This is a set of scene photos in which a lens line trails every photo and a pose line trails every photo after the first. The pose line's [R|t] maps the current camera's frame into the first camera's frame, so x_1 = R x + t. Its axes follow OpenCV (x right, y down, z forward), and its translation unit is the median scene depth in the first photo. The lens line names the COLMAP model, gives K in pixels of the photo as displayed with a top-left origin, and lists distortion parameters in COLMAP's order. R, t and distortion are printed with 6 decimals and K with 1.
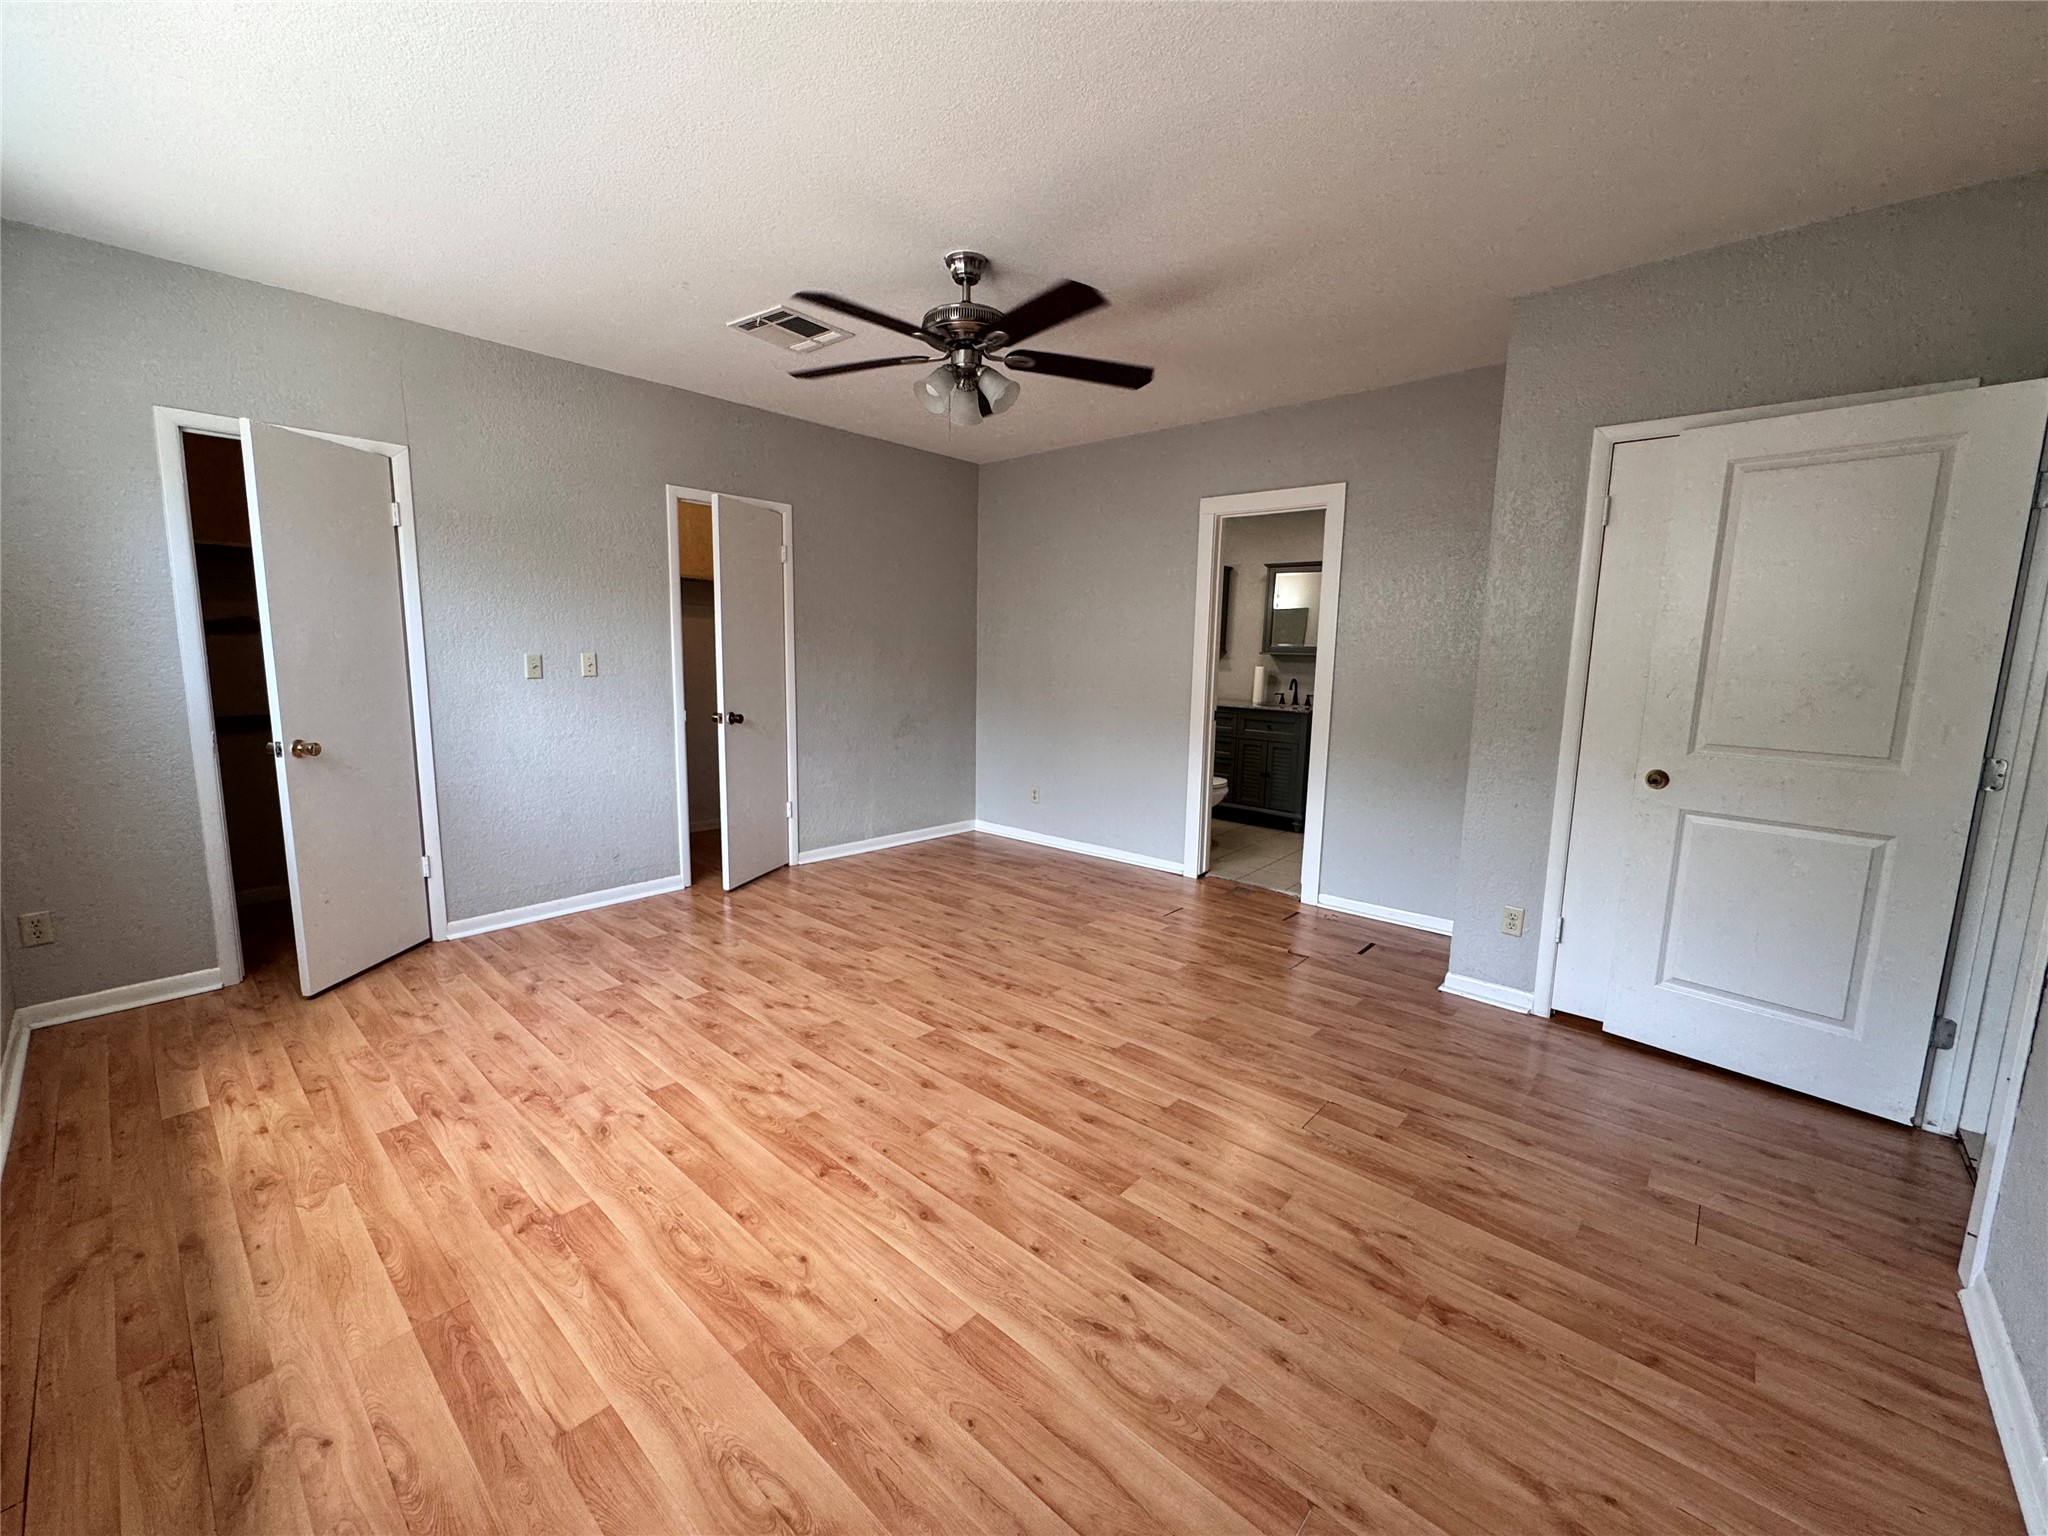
lens RADIAL K [[820.5, 0, 1016.6], [0, 820.5, 761.9], [0, 0, 1]] dist [-0.005453, 0.001289]
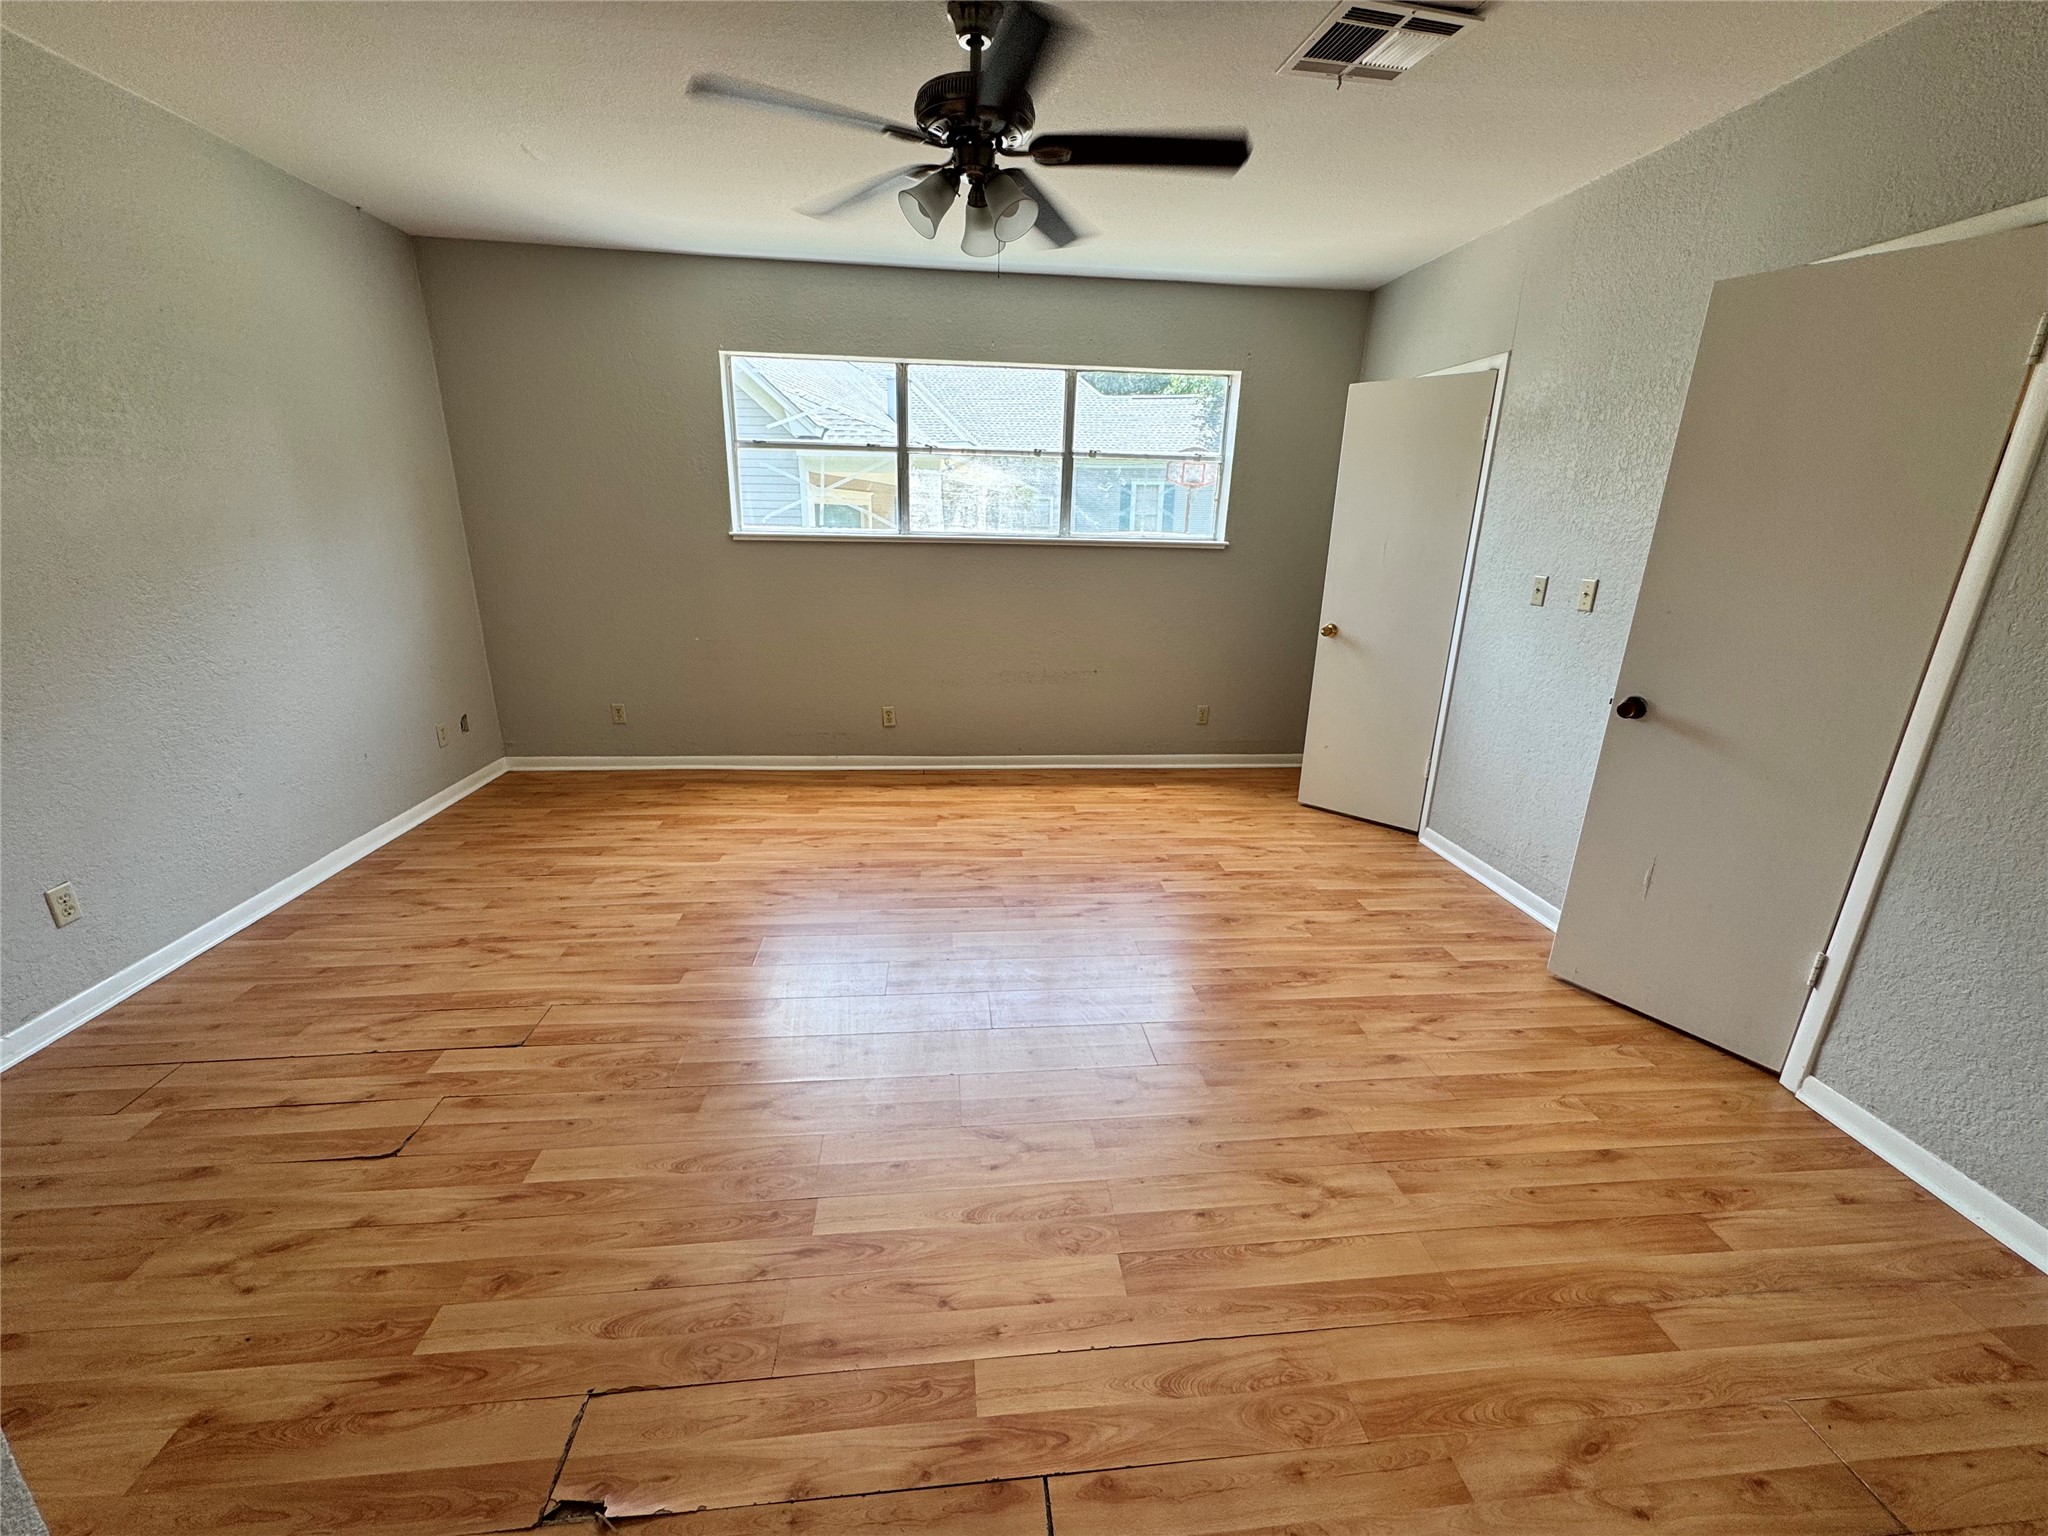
lens RADIAL K [[820.5, 0, 1028.6], [0, 820.5, 765.2], [0, 0, 1]] dist [-0.005453, 0.001289]
pose [[-0.664802, 0.187959, -0.722987, 0.623870], [-0.137698, 0.920410, 0.365901, -0.302921], [0.734219, 0.342806, -0.586009, 1.896795]]
